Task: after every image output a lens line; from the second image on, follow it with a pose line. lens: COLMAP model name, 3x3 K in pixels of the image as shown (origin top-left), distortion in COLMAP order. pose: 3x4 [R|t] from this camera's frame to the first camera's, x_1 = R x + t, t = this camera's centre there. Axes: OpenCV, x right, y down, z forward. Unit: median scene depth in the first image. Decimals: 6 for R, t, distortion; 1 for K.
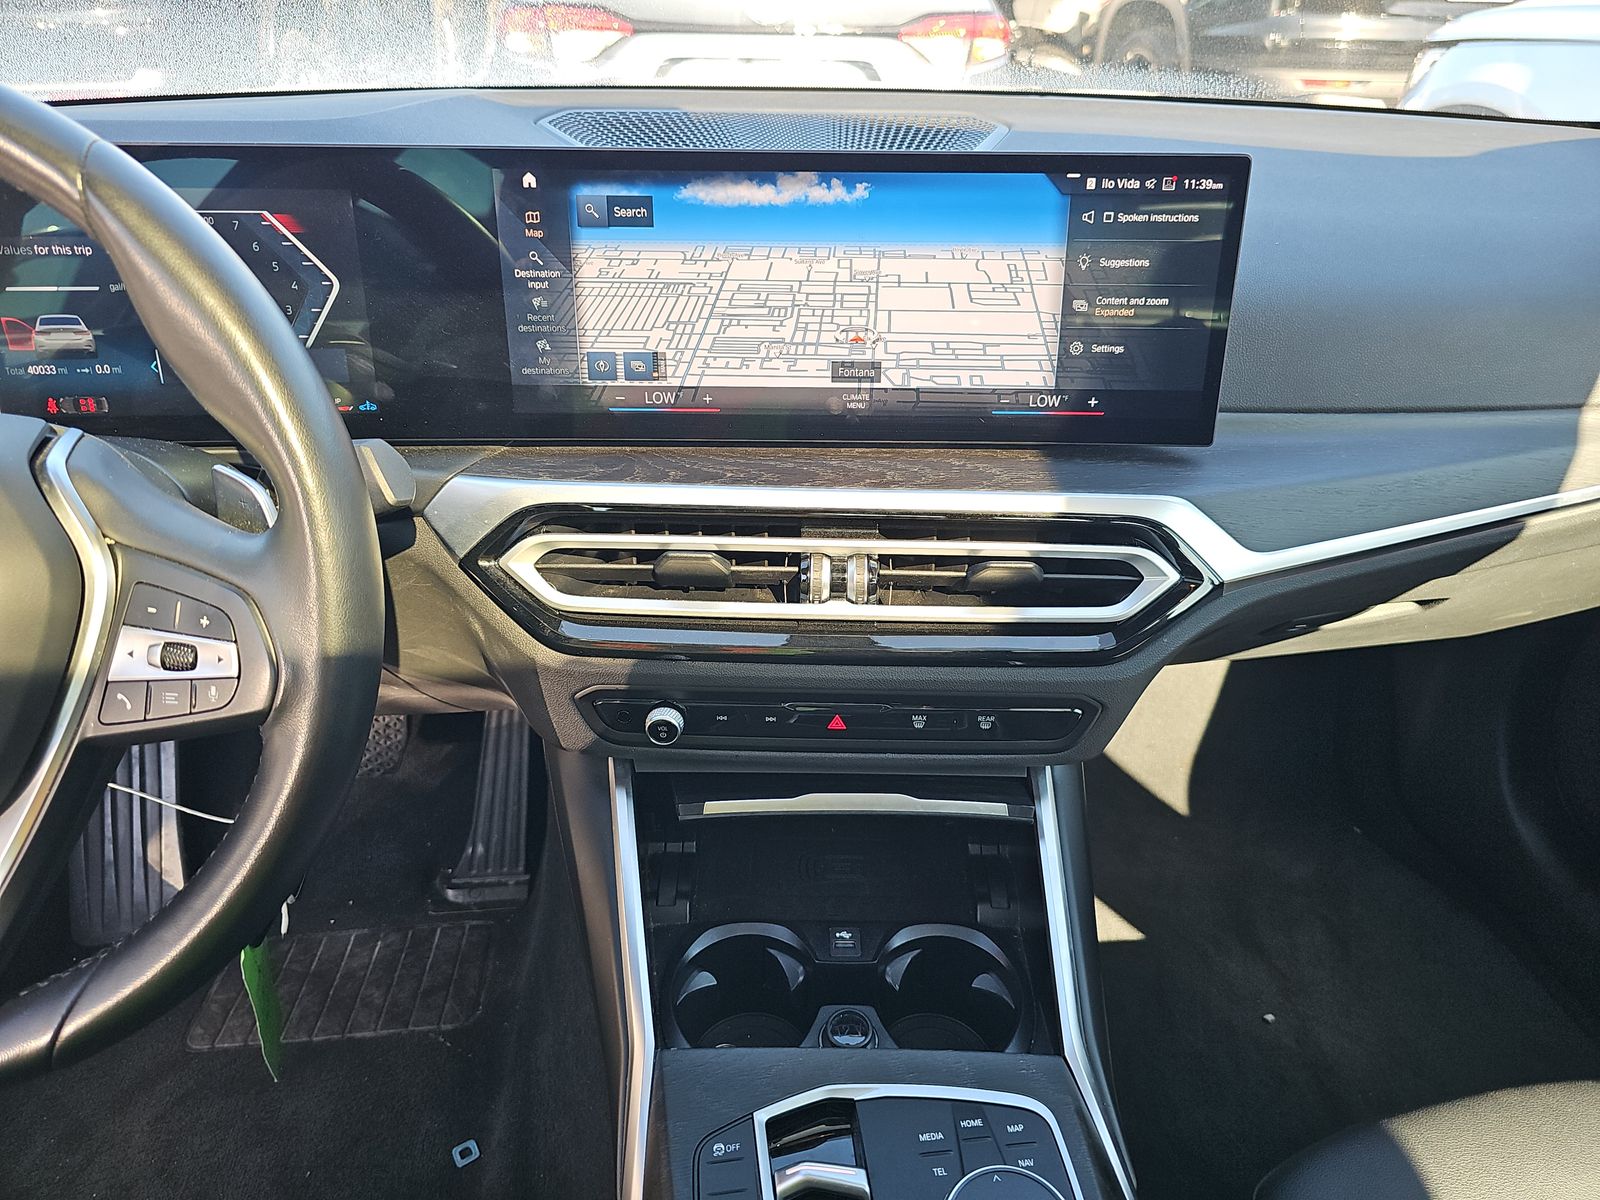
lens RADIAL K [[1133.5, 0, 800.0], [0, 1133.5, 600.0], [0, 0, 1]] dist [0.049003, -0.052765]
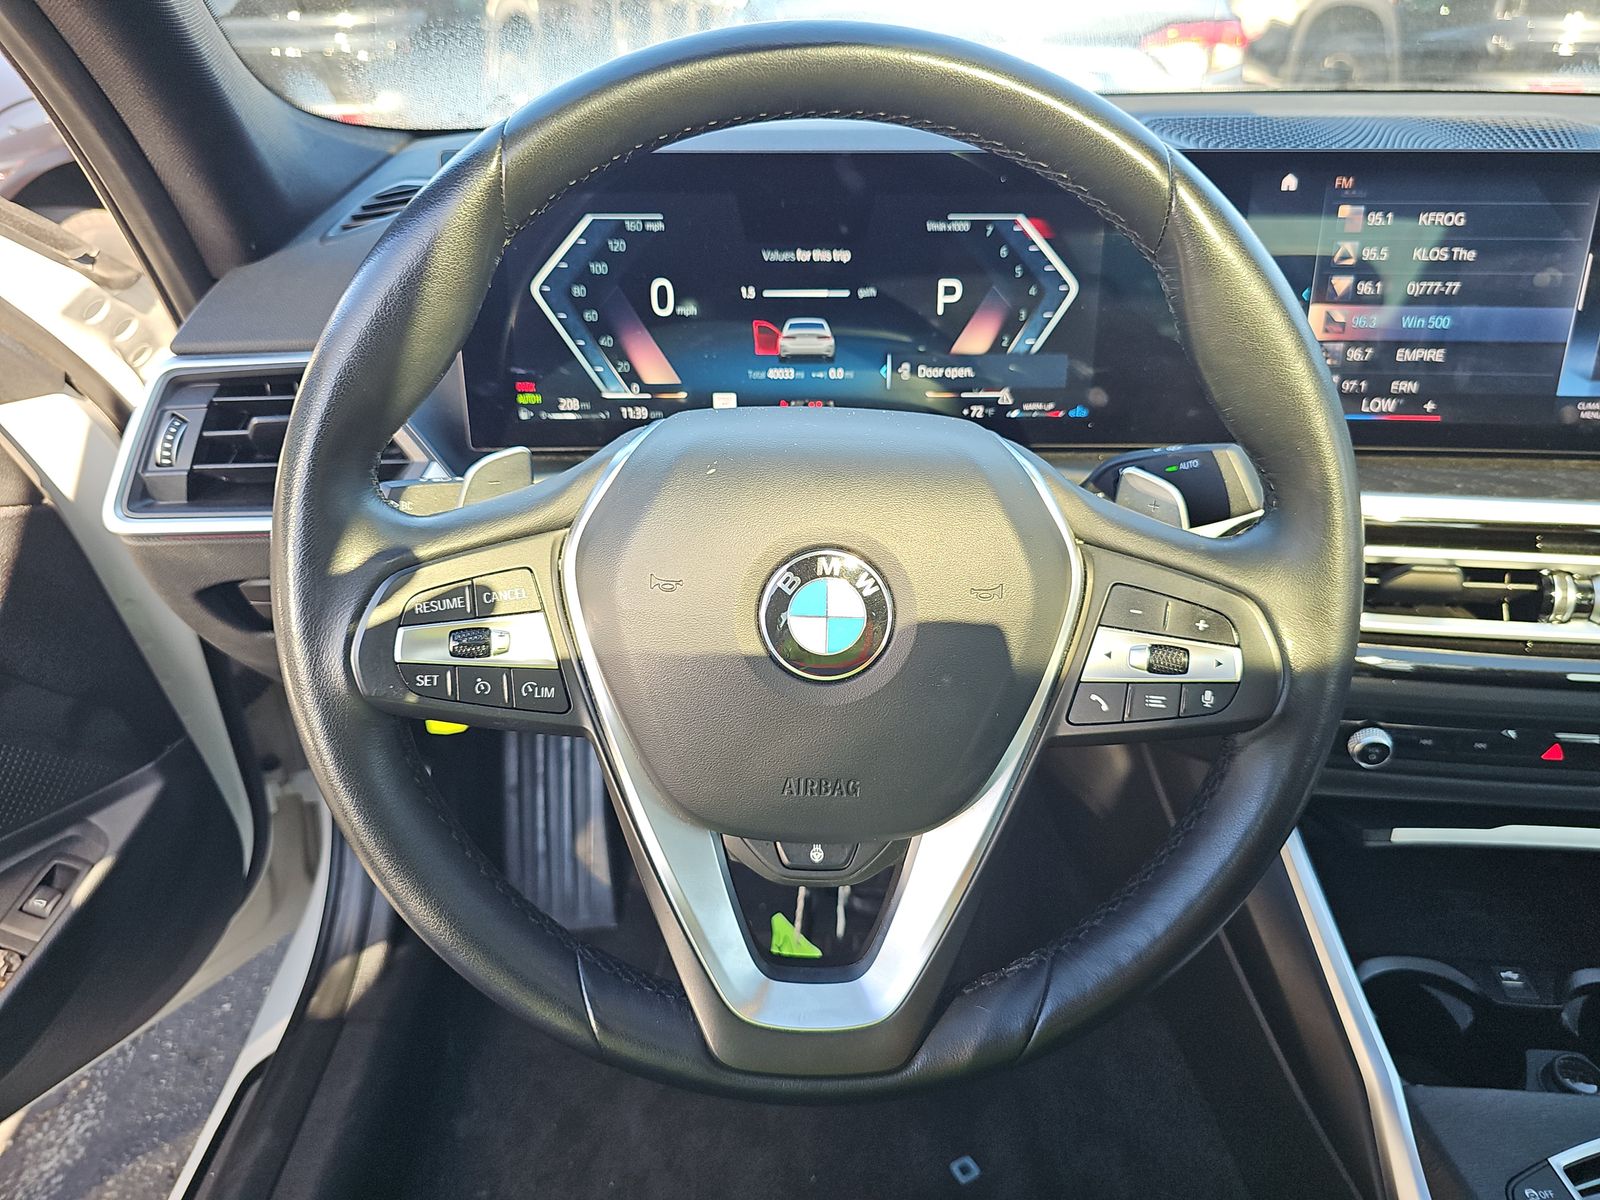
lens RADIAL K [[1143.3, 0, 810.6], [0, 1143.3, 607.0], [0, 0, 1]] dist [0.053530, -0.056719]
pose [[0.995555, 0.027482, -0.090082, -0.533291], [-0.028265, 0.999573, -0.007425, 0.014068], [0.089839, 0.009939, 0.995907, -0.013457]]
